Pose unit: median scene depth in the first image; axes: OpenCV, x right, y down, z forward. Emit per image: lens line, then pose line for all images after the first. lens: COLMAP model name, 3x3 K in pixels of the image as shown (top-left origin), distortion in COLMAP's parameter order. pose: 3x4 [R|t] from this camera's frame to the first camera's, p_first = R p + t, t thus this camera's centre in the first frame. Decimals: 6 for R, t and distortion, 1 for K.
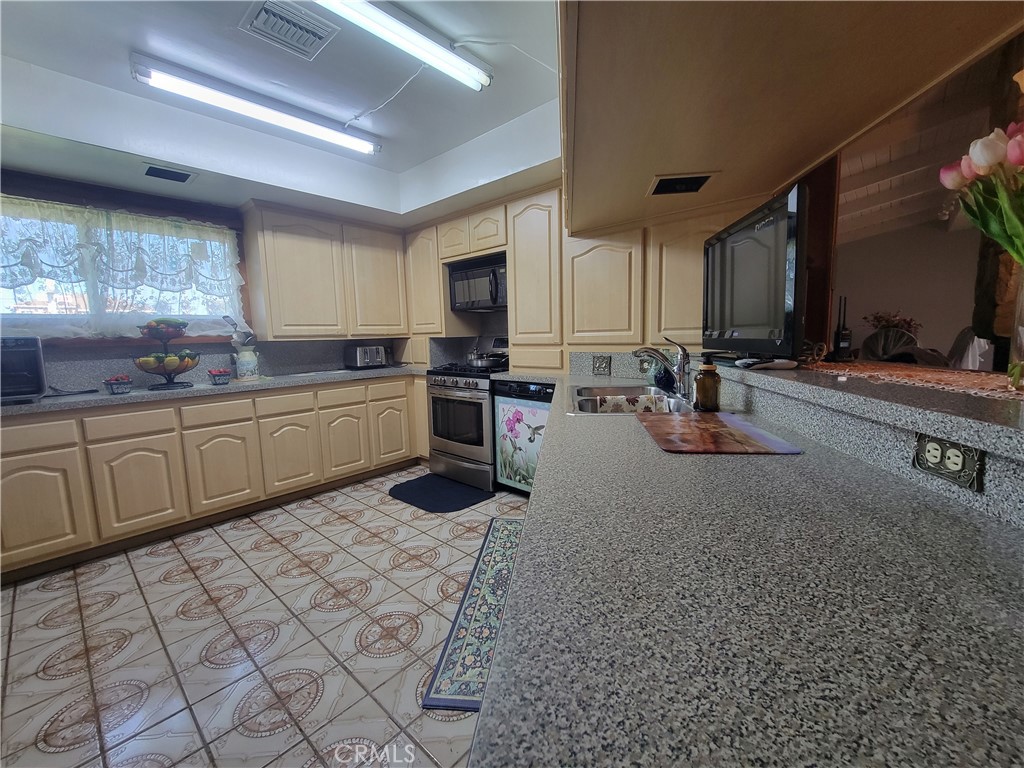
lens RADIAL K [[418.3, 0, 521.2], [0, 418.3, 384.2], [0, 0, 1]] dist [-0.000914, -0.000503]
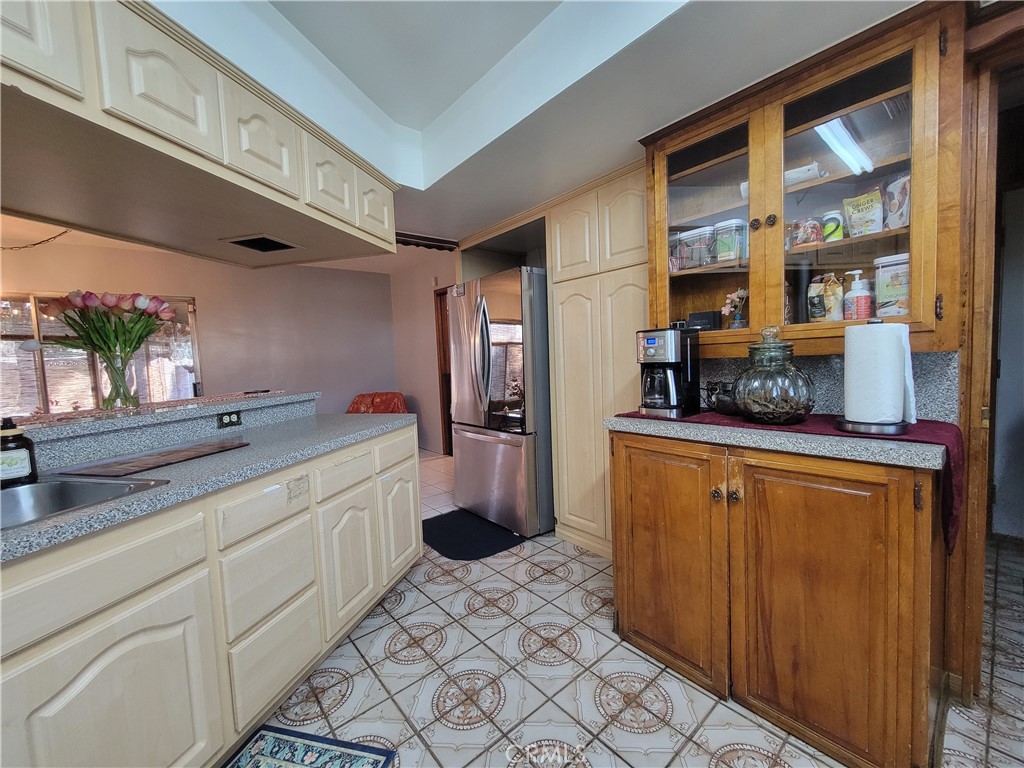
lens RADIAL K [[418.3, 0, 519.9], [0, 418.3, 382.8], [0, 0, 1]] dist [-0.000914, -0.000503]
pose [[-0.987803, 0.056256, 0.145188, -0.374668], [0.082017, 0.980596, 0.178060, -0.111282], [-0.132354, 0.187797, -0.973250, 0.922081]]
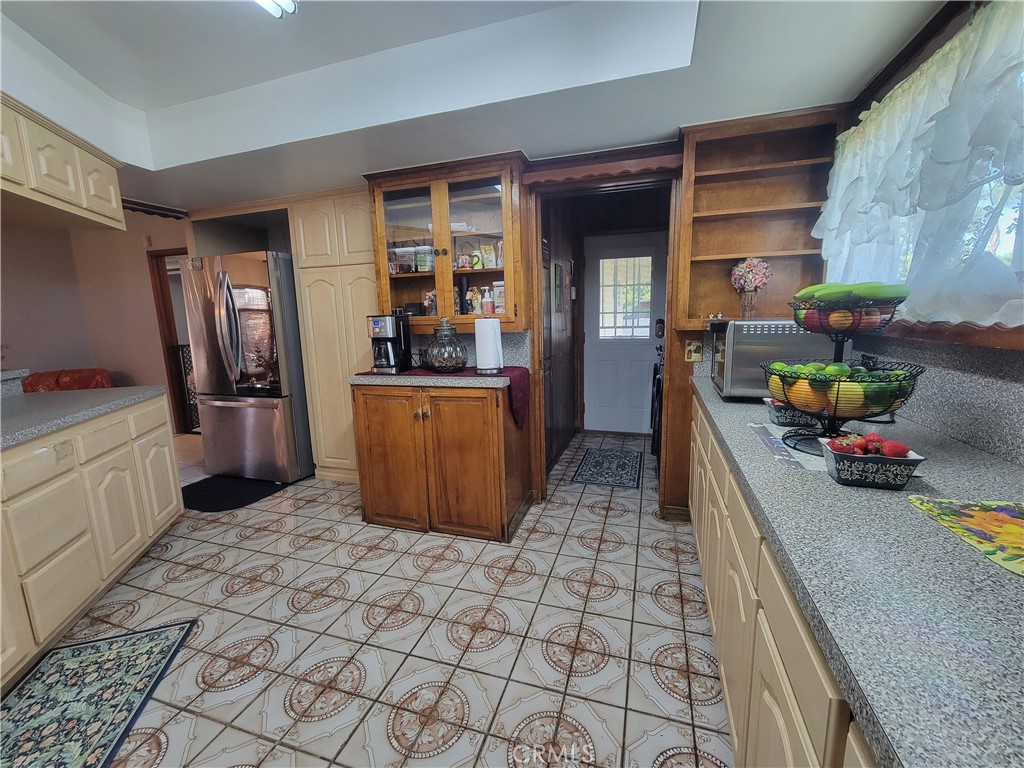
lens RADIAL K [[418.3, 0, 520.7], [0, 418.3, 382.7], [0, 0, 1]] dist [-0.000914, -0.000503]
pose [[-0.914300, 0.111525, -0.389381, -0.398666], [-0.001169, 0.960615, 0.277882, -0.180938], [0.405036, 0.254523, -0.878160, 1.281507]]
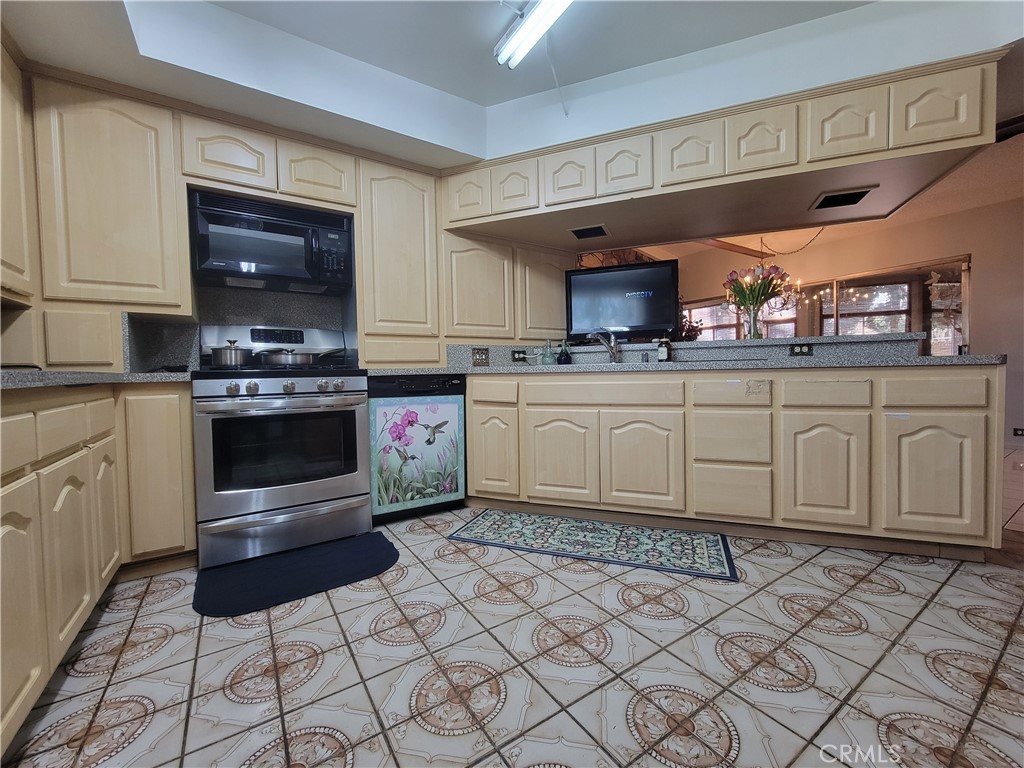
lens RADIAL K [[418.3, 0, 518.9], [0, 418.3, 383.0], [0, 0, 1]] dist [-0.000914, -0.000503]
pose [[0.259082, -0.010761, 0.965795, -0.865519], [0.127435, 0.991577, -0.023137, 0.062590], [-0.957412, 0.129070, 0.258271, 0.653621]]
